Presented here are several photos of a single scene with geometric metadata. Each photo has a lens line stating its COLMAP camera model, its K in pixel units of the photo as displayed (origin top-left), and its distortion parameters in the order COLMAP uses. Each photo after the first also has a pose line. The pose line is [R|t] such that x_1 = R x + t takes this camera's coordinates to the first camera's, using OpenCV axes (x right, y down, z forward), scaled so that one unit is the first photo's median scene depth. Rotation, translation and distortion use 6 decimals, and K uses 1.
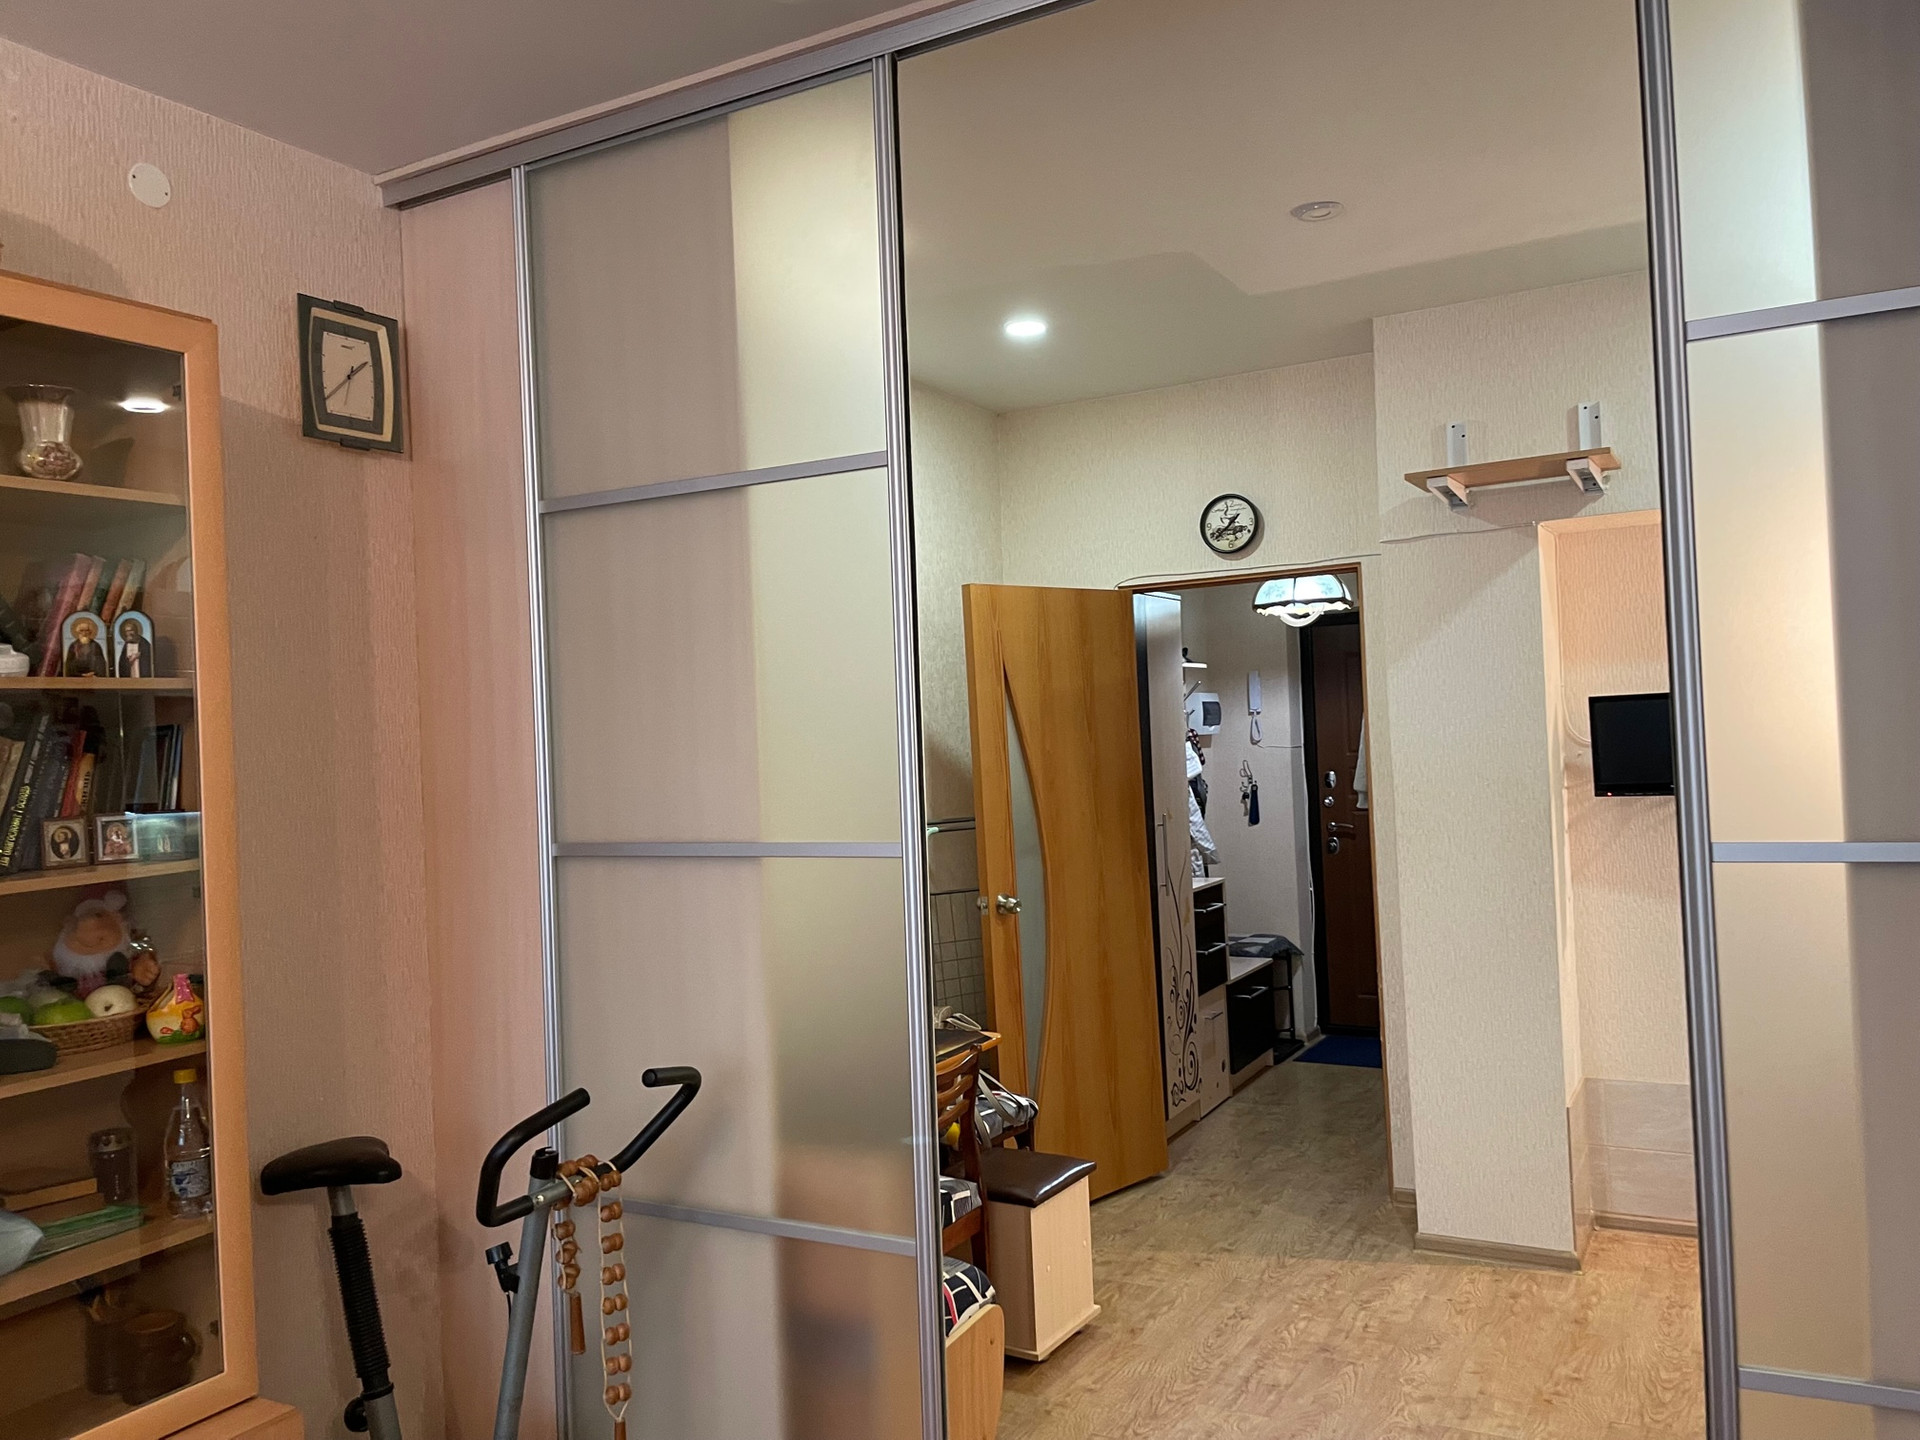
lens RADIAL K [[1456.0, 0, 945.5], [0, 1456.0, 721.6], [0, 0, 1]] dist [0.076605, -0.112491]
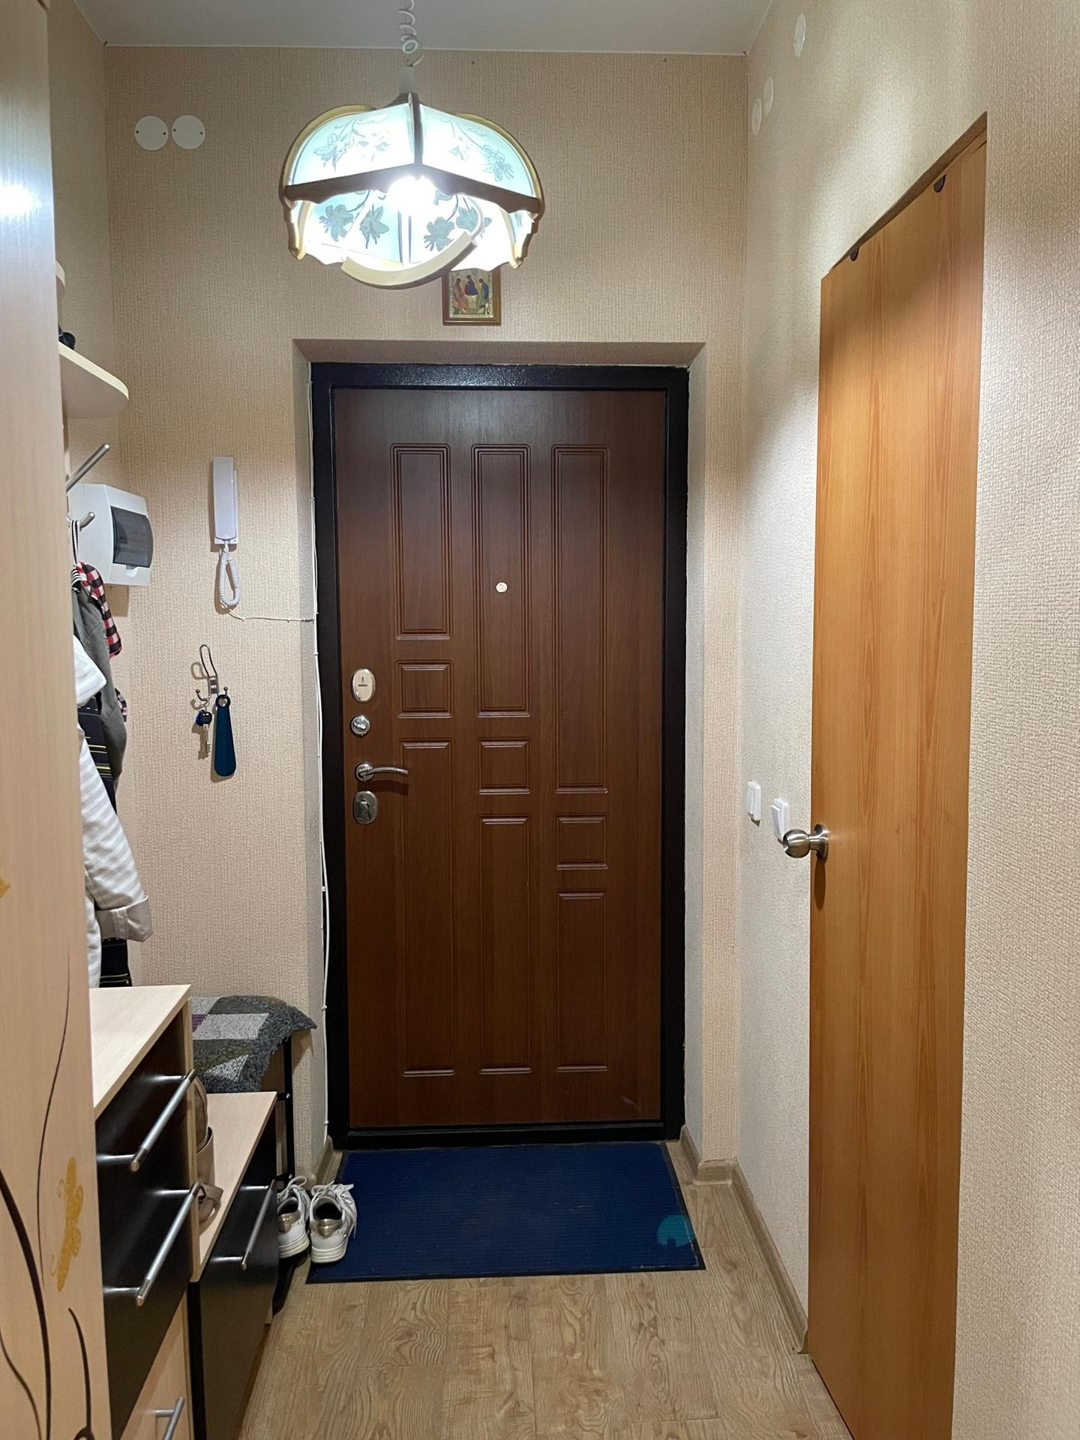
lens RADIAL K [[1092.0, 0, 548.5], [0, 1092.0, 716.3], [0, 0, 1]] dist [0.076605, -0.112491]
pose [[0.841062, -0.016872, 0.540675, 0.105653], [-0.038040, 0.995194, 0.090229, 0.013004], [-0.539599, -0.096455, 0.836379, 0.638797]]
